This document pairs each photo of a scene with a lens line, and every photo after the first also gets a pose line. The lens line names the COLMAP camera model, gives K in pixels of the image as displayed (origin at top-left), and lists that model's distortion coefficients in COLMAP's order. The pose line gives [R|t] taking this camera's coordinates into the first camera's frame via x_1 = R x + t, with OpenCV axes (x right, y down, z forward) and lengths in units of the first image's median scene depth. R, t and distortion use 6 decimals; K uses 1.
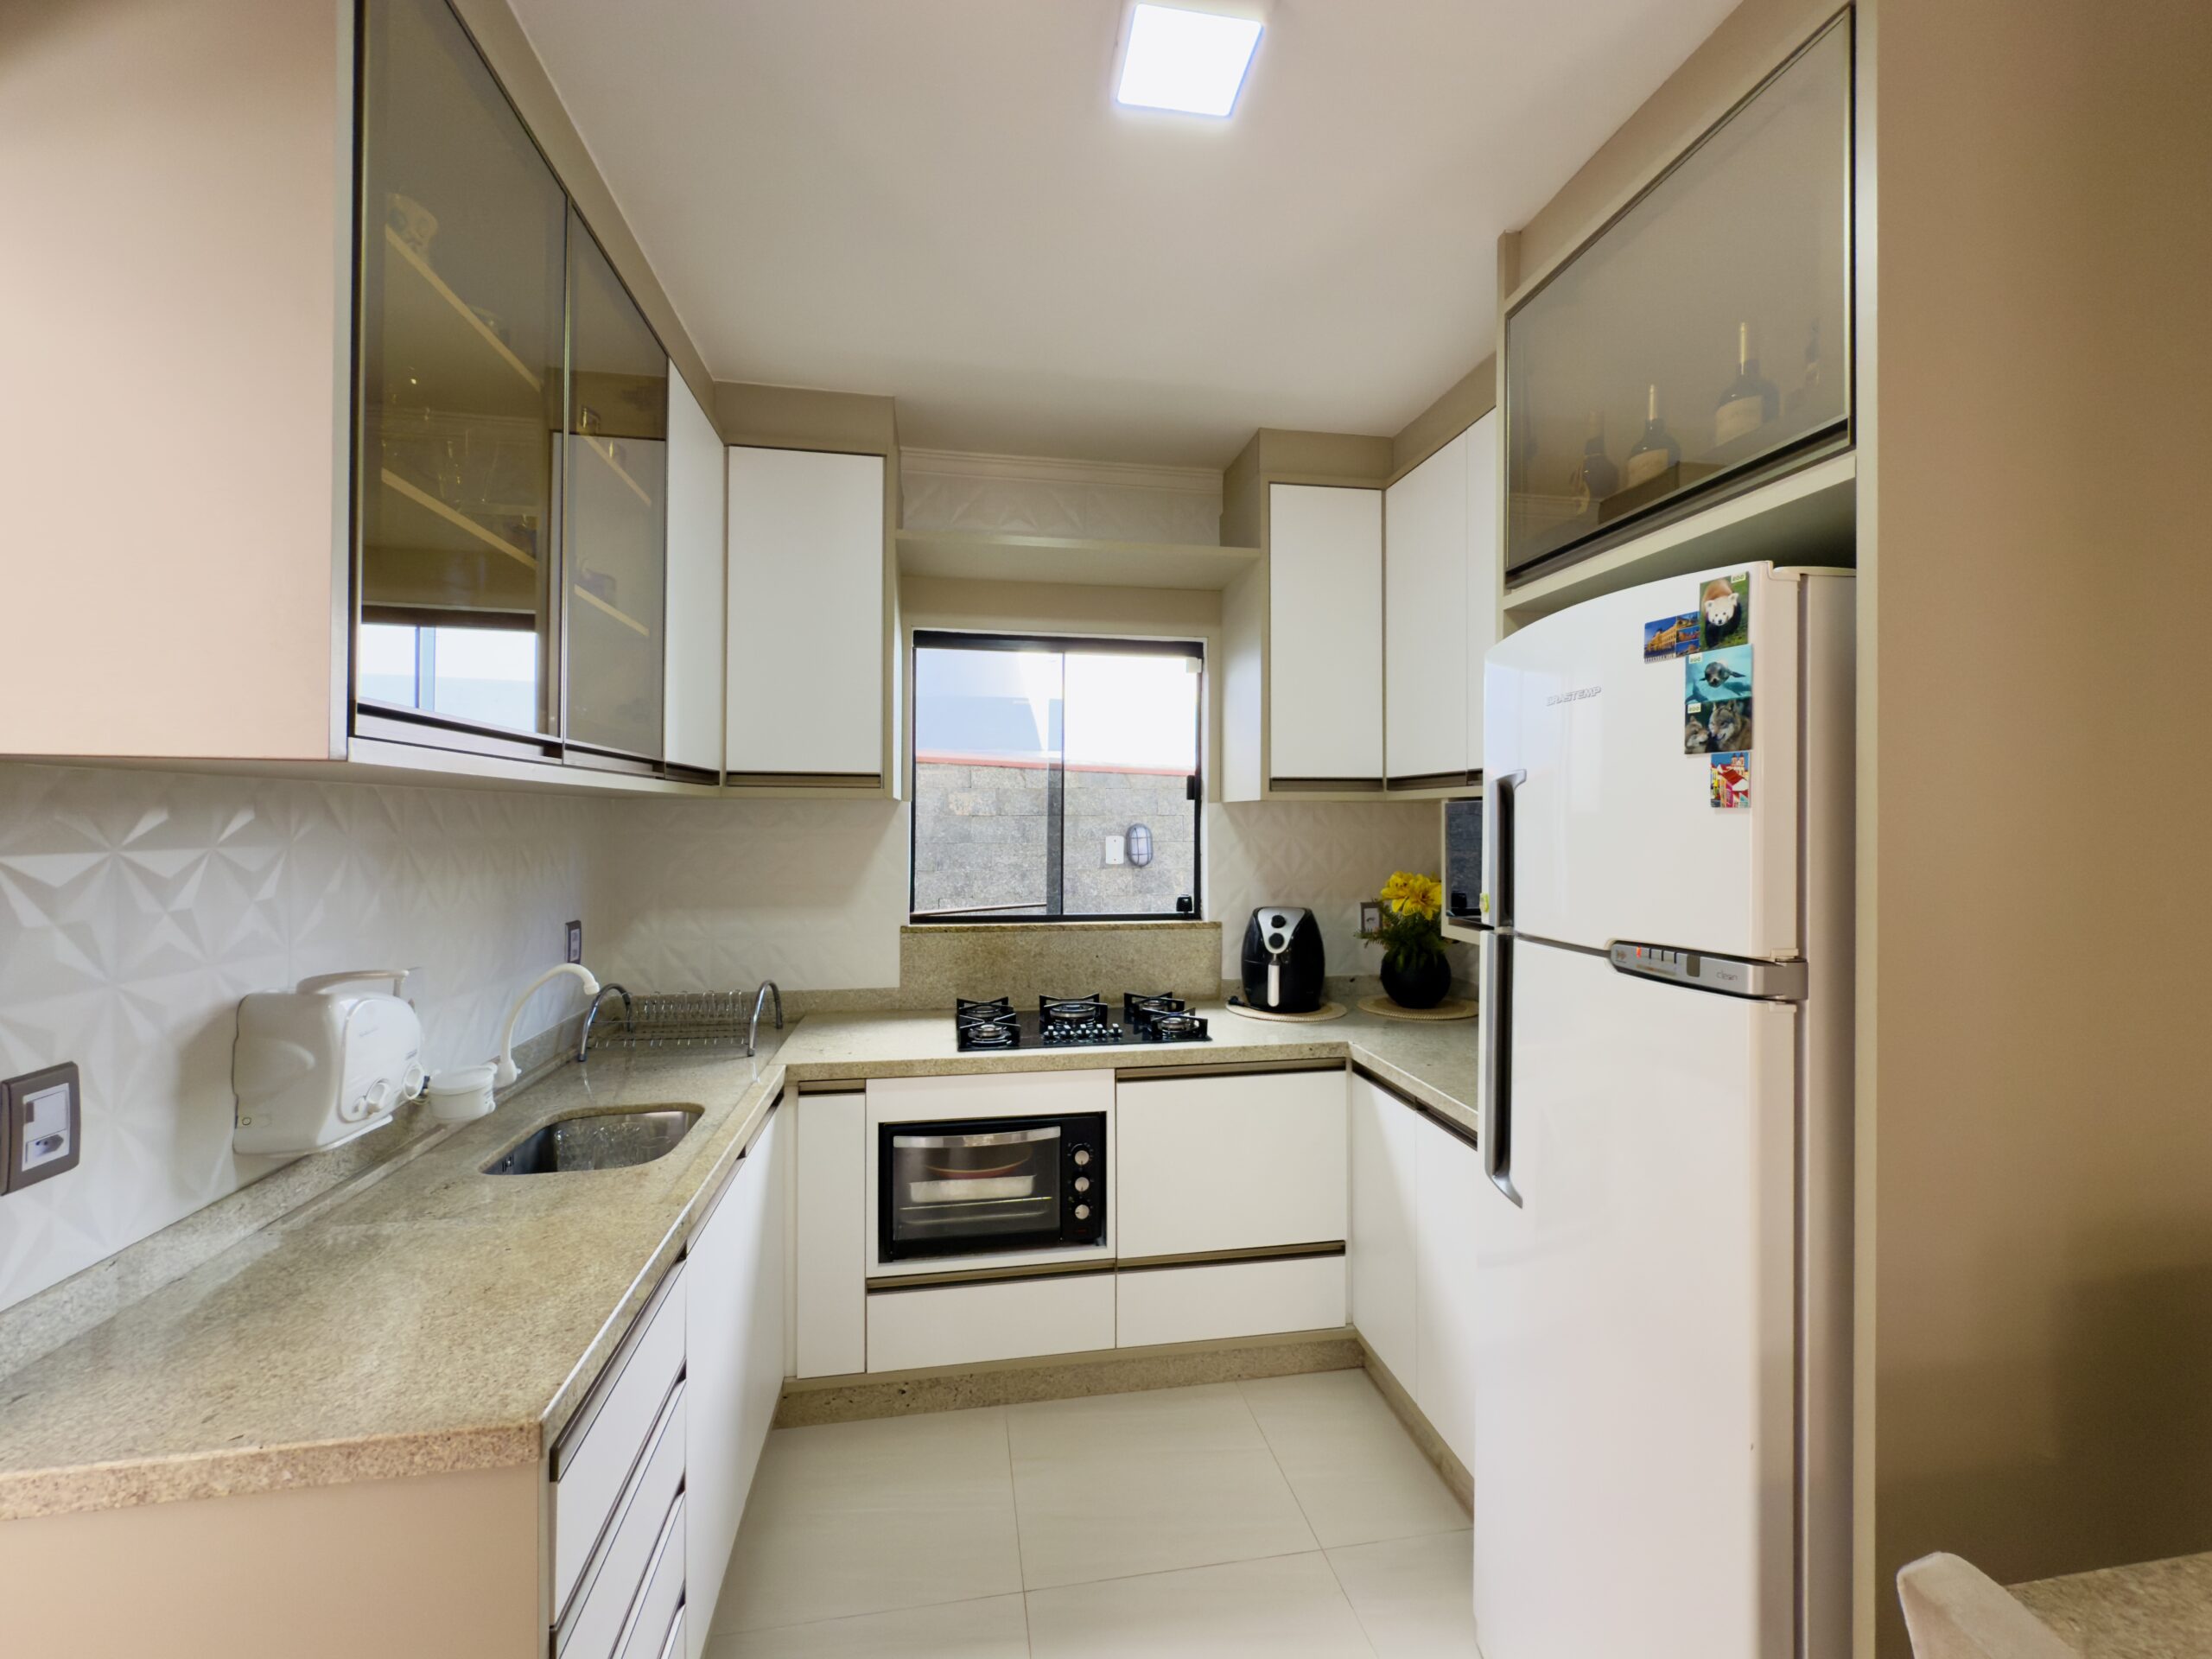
lens RADIAL K [[895.4, 0, 1089.3], [0, 895.4, 814.4], [0, 0, 1]] dist [-0.000989, 0.000014]
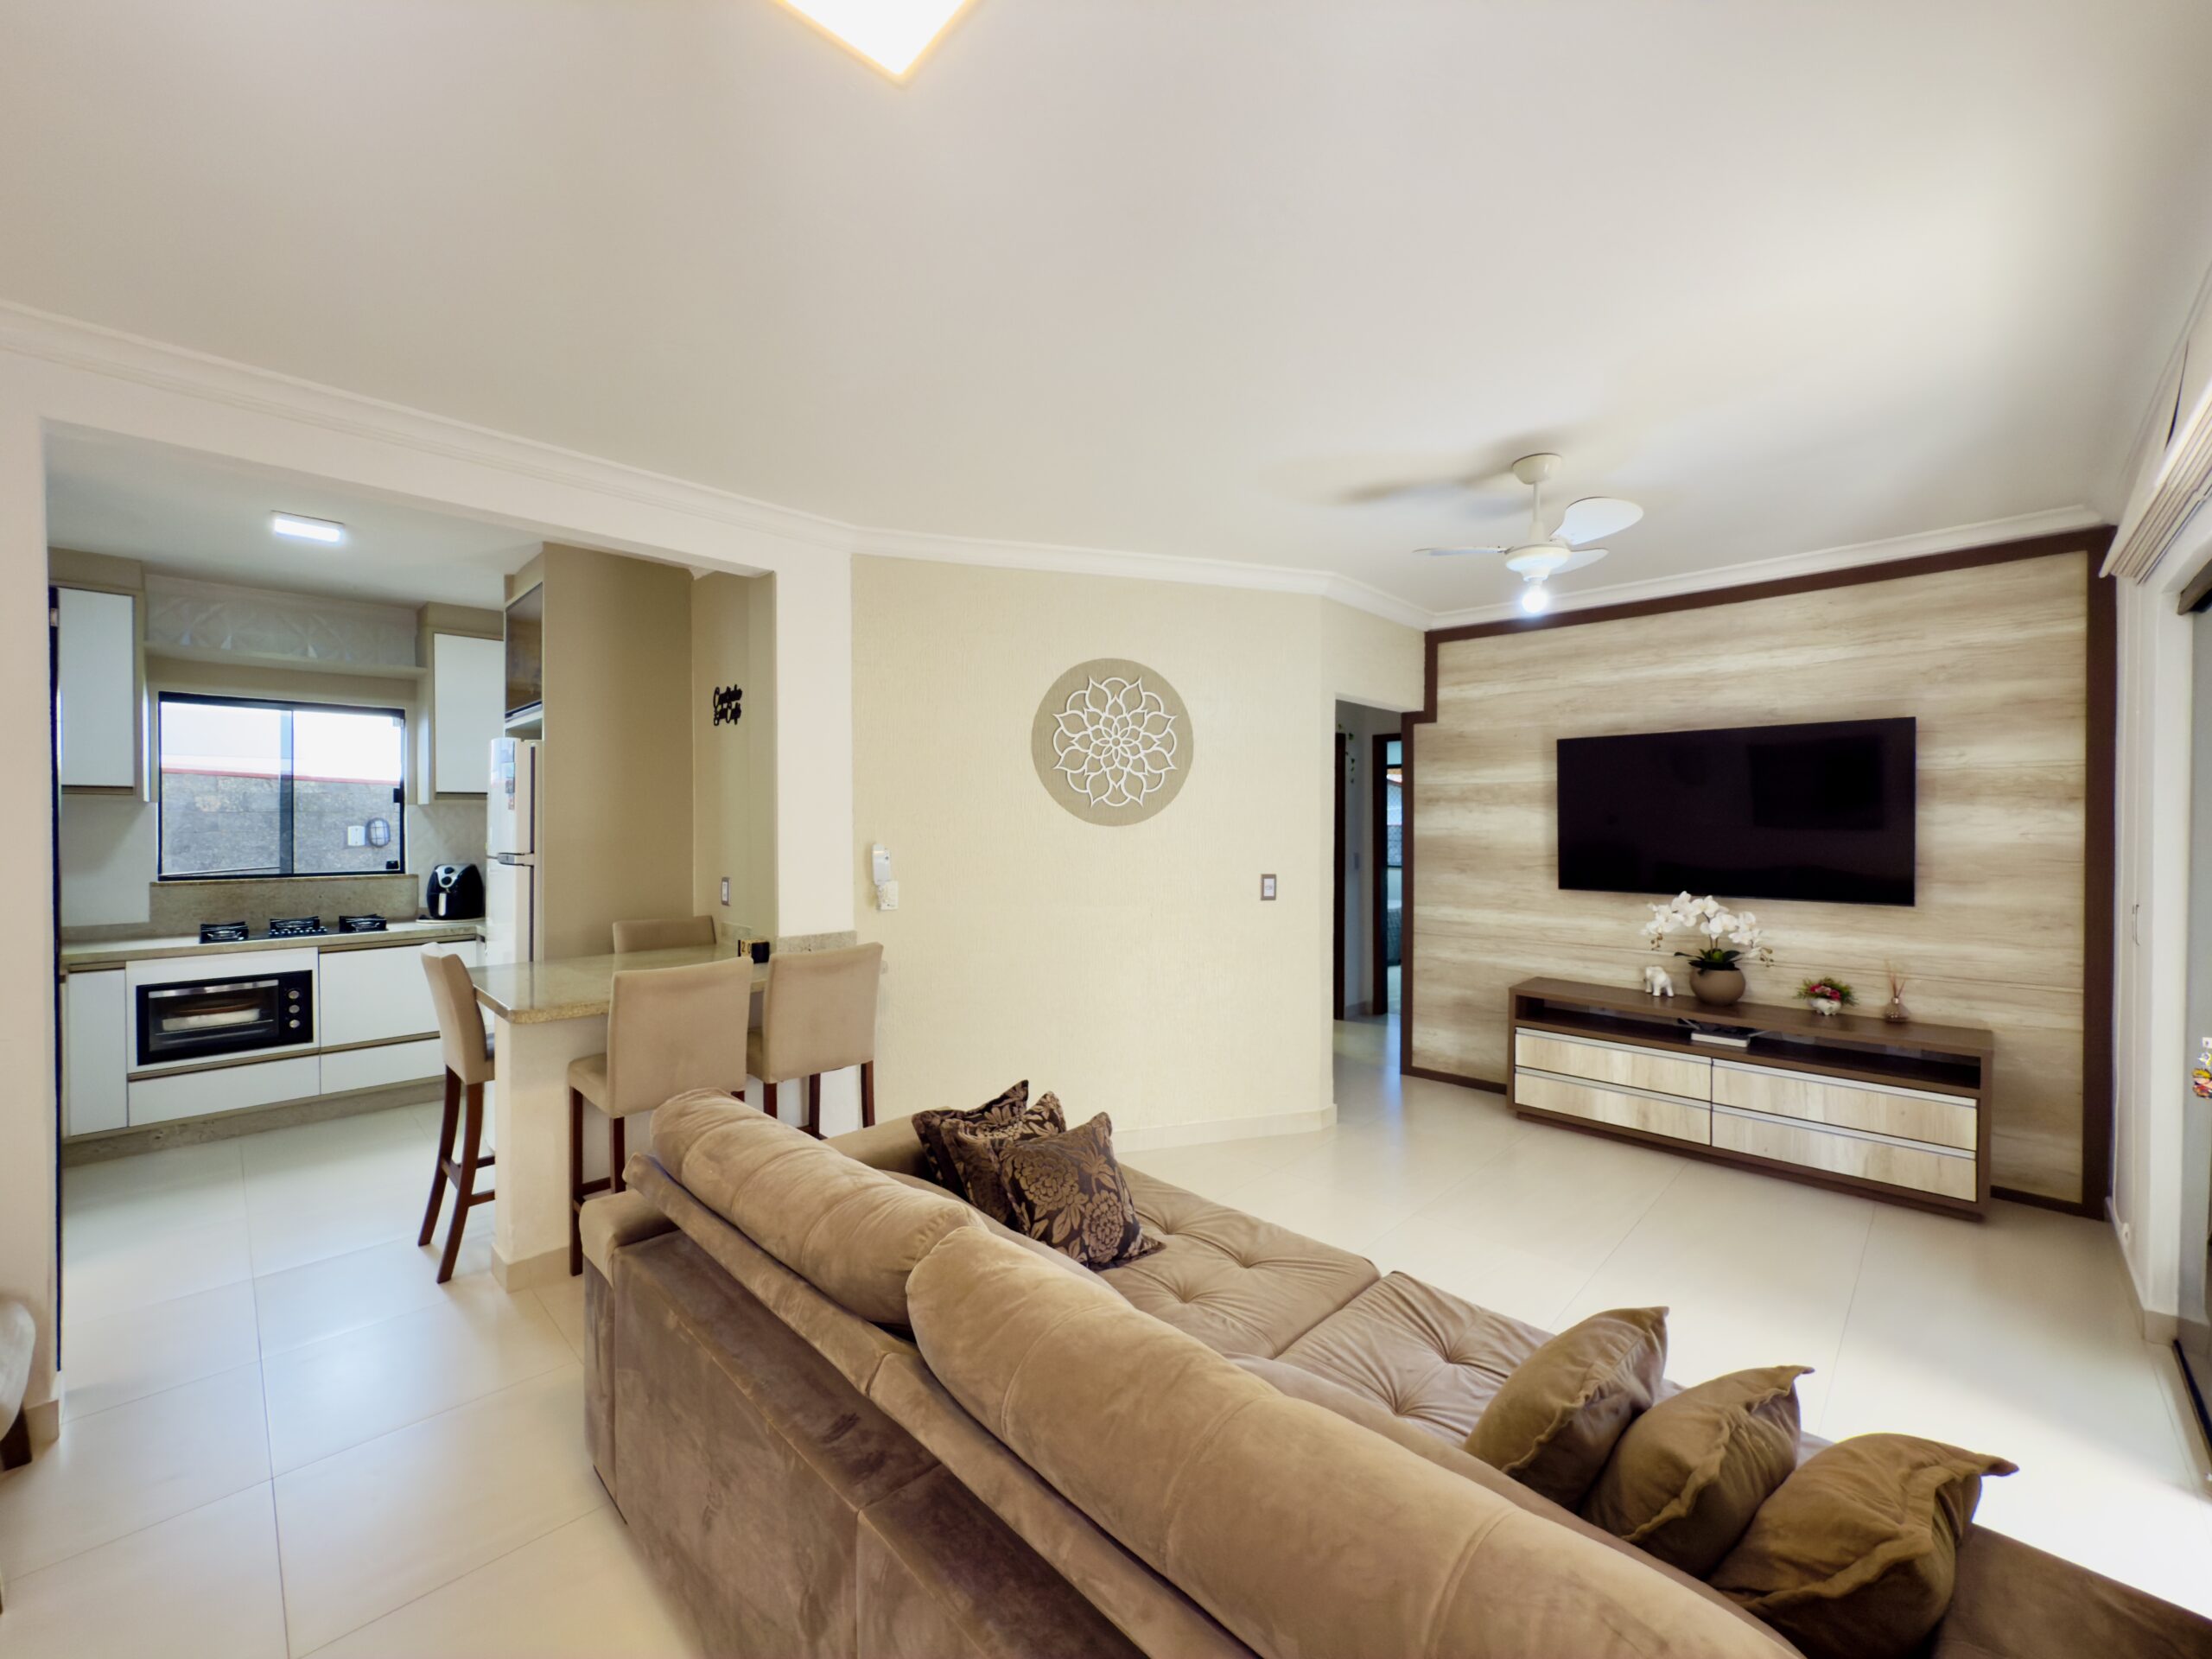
lens RADIAL K [[886.8, 0, 1106.0], [0, 886.8, 829.5], [0, 0, 1]] dist [0.000404, 0.000101]
pose [[0.804391, -0.006323, 0.594066, 0.249234], [-0.004478, 0.999850, 0.016705, 0.000094], [-0.594083, -0.016098, 0.804243, -1.444740]]
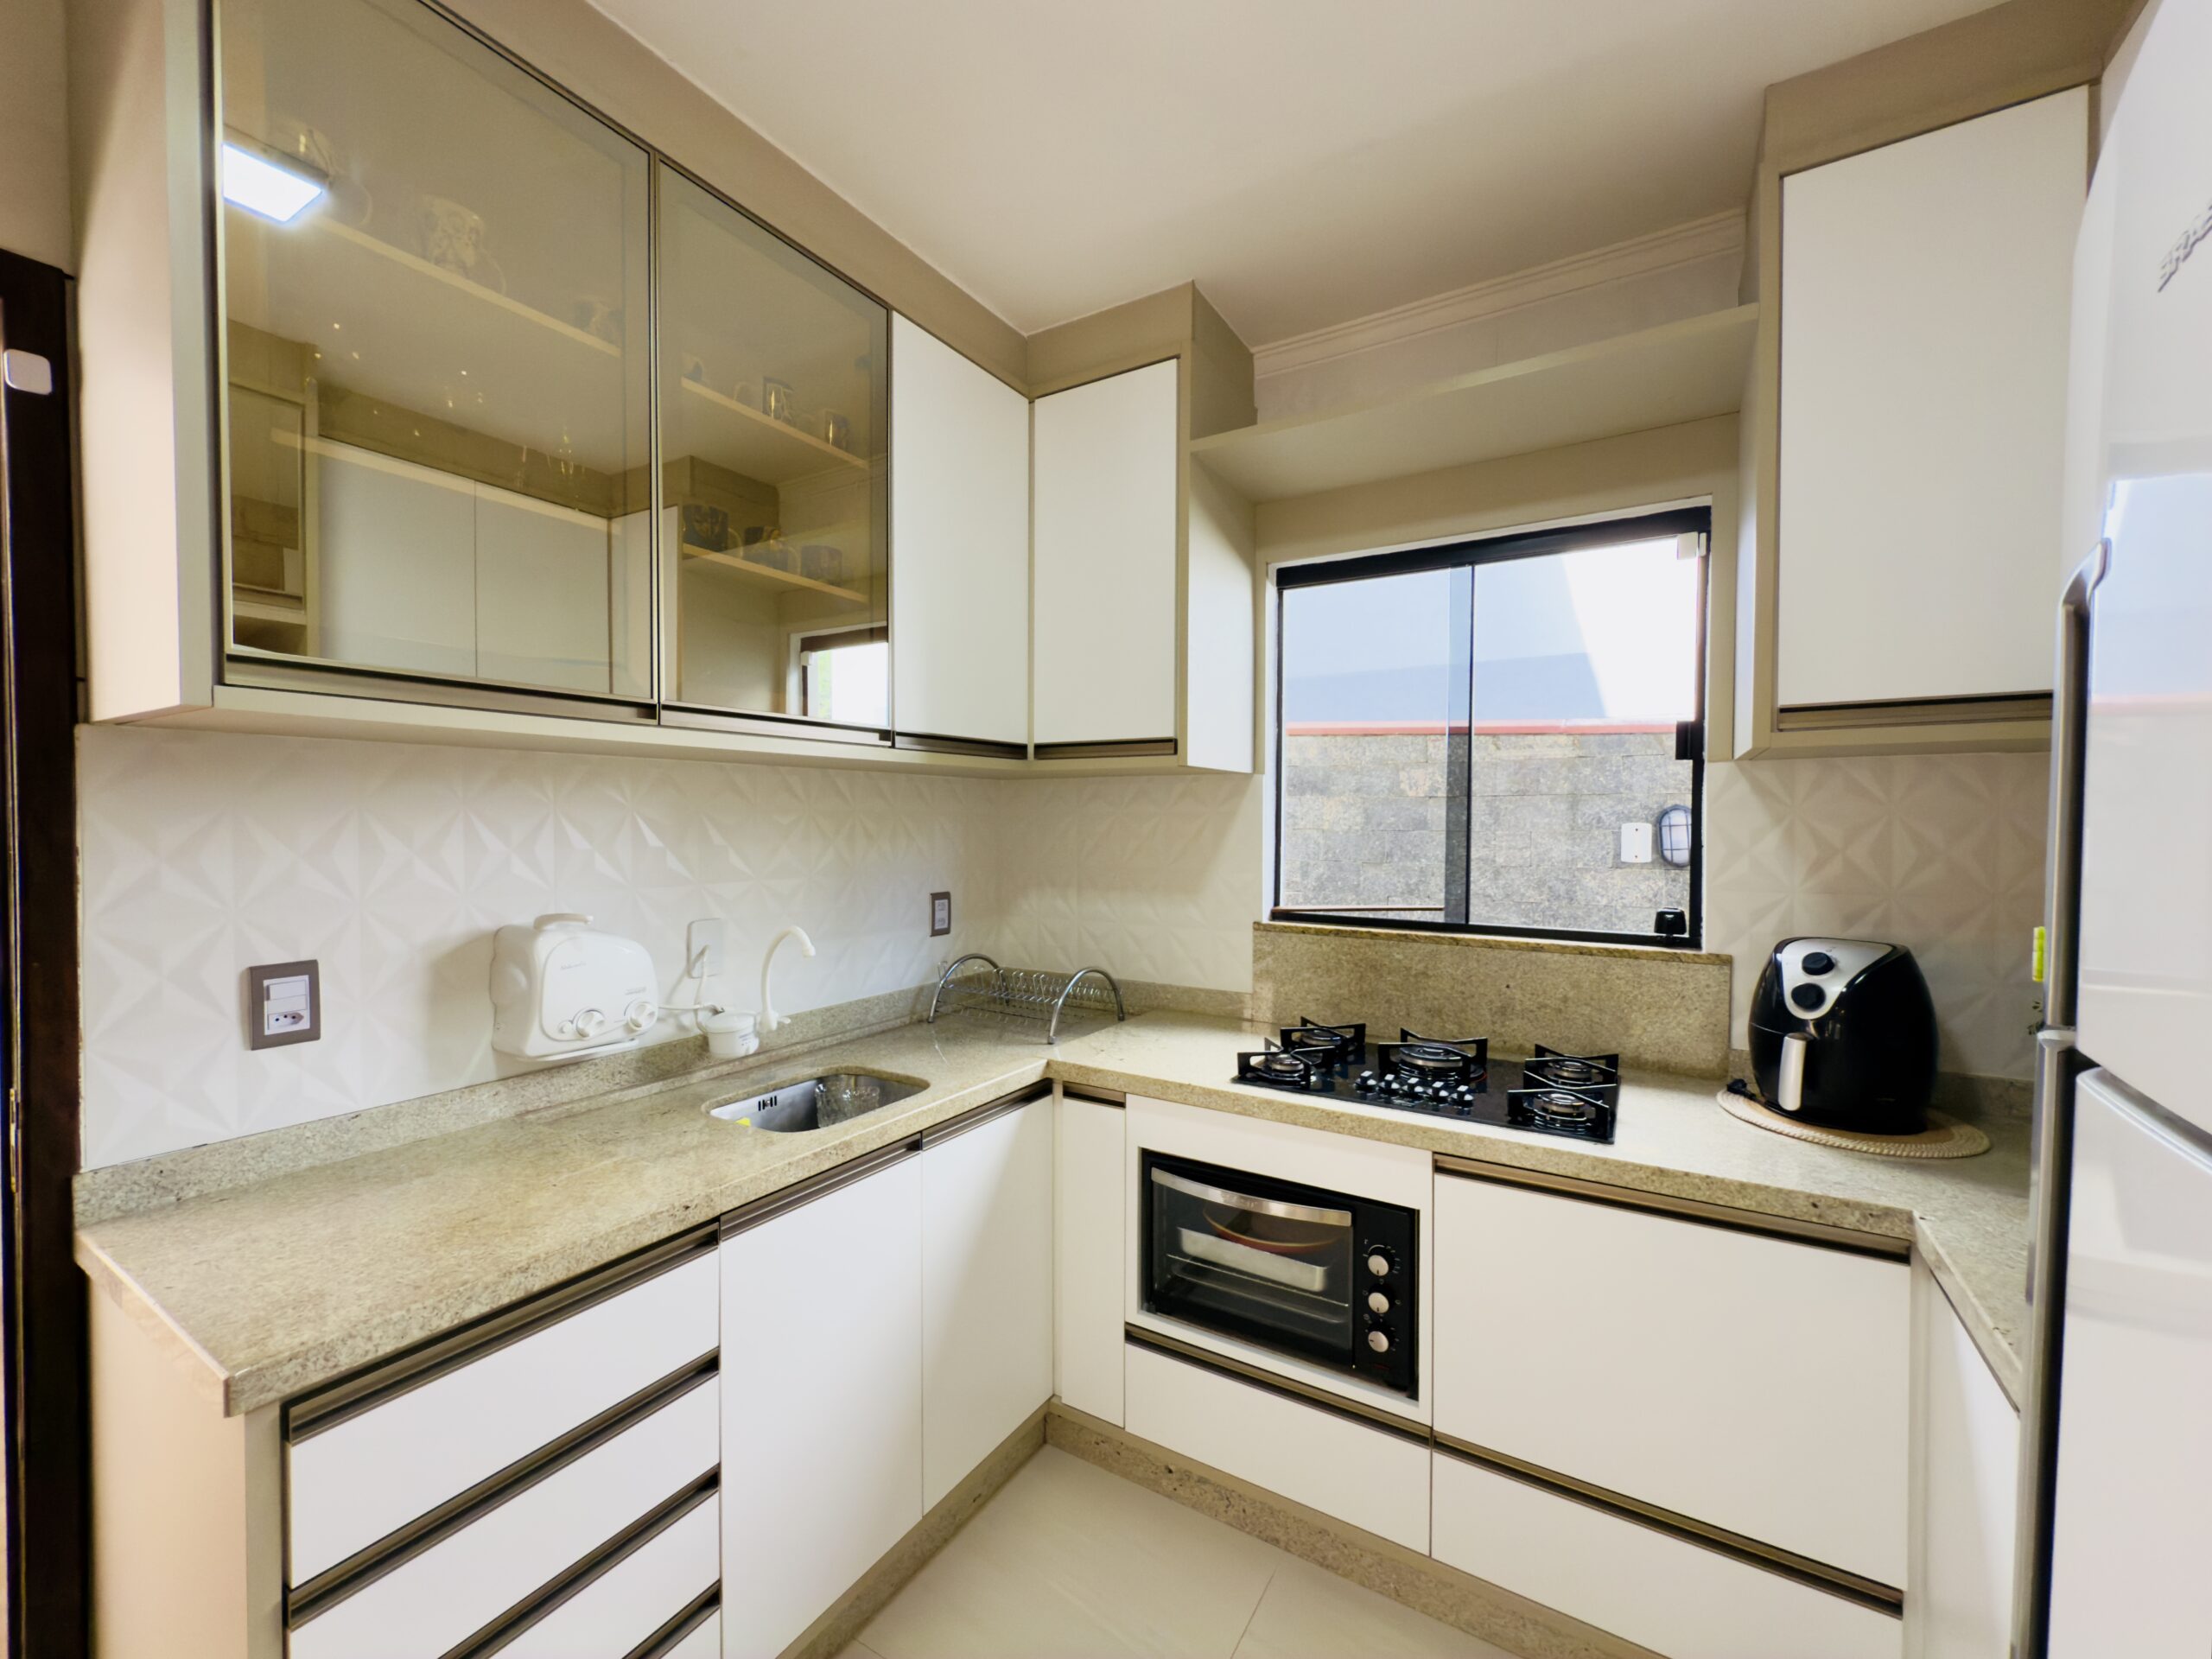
lens RADIAL K [[873.7, 0, 1119.0], [0, 873.7, 837.0], [0, 0, 1]] dist [-0.000963, -0.000011]
pose [[0.762741, 0.012671, -0.646579, 0.266899], [0.003406, 0.999715, 0.023610, 0.029030], [0.646695, -0.020211, 0.762481, 0.341136]]
